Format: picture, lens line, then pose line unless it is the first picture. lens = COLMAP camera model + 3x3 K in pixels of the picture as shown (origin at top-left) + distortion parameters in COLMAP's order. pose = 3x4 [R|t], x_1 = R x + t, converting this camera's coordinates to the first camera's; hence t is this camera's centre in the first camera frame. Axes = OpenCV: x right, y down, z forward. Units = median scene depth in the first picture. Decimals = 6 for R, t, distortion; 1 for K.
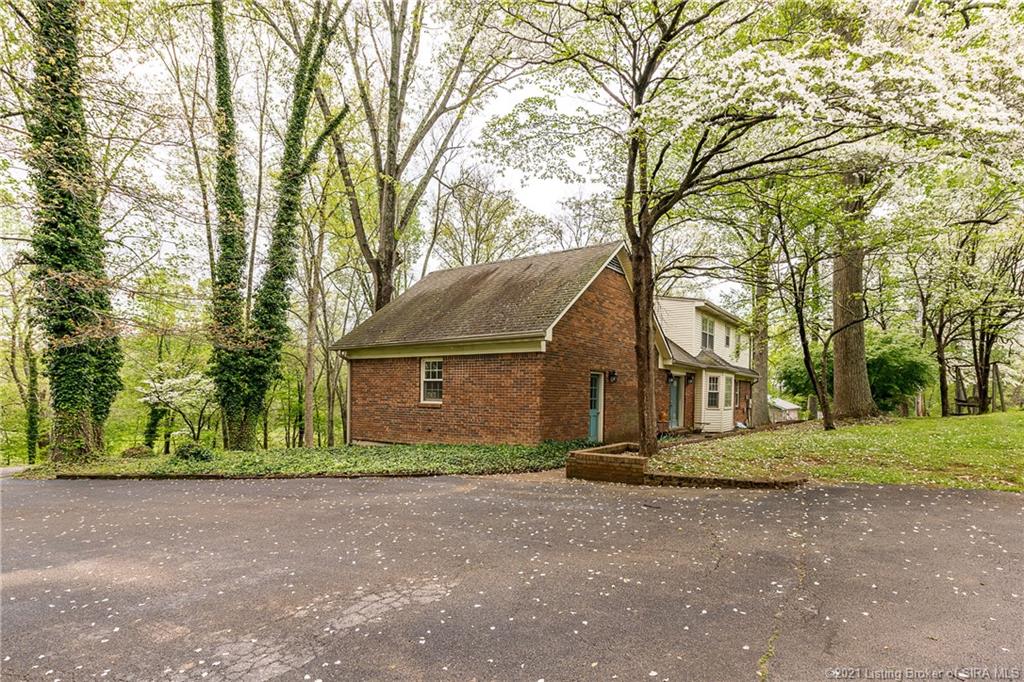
lens RADIAL K [[501.4, 0, 536.4], [0, 501.4, 400.7], [0, 0, 1]] dist [0.015067, -0.000171]
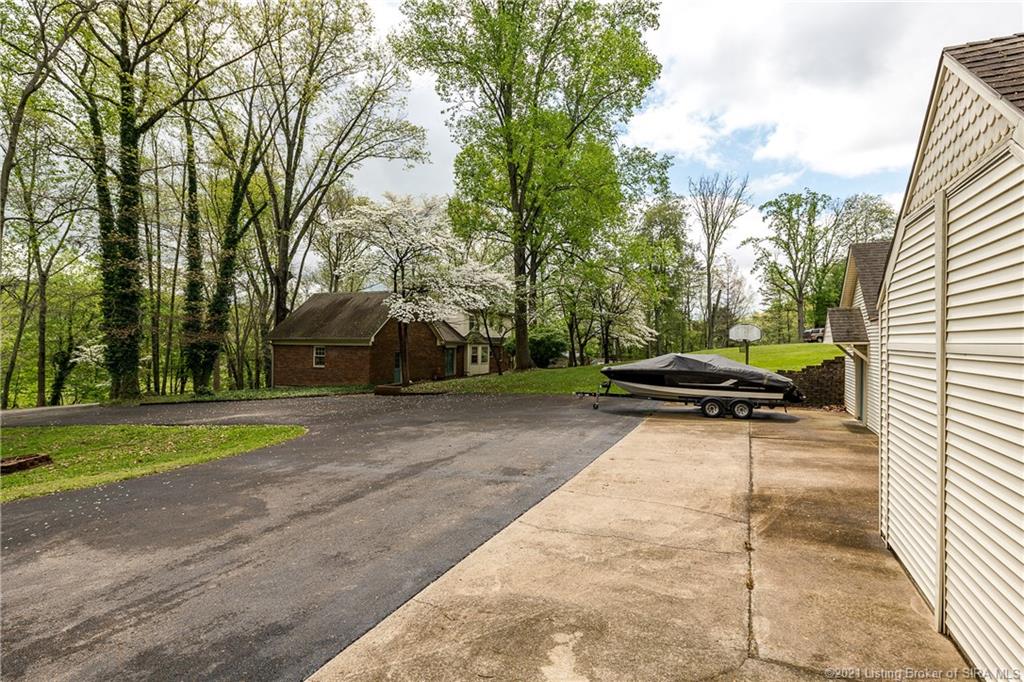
lens RADIAL K [[501.4, 0, 518.7], [0, 501.4, 337.0], [0, 0, 1]] dist [0.015067, -0.000171]
pose [[0.975603, -0.005216, 0.219480, 0.126344], [0.008144, 0.999890, -0.012435, -0.073601], [-0.219391, 0.013919, 0.975538, -1.065296]]
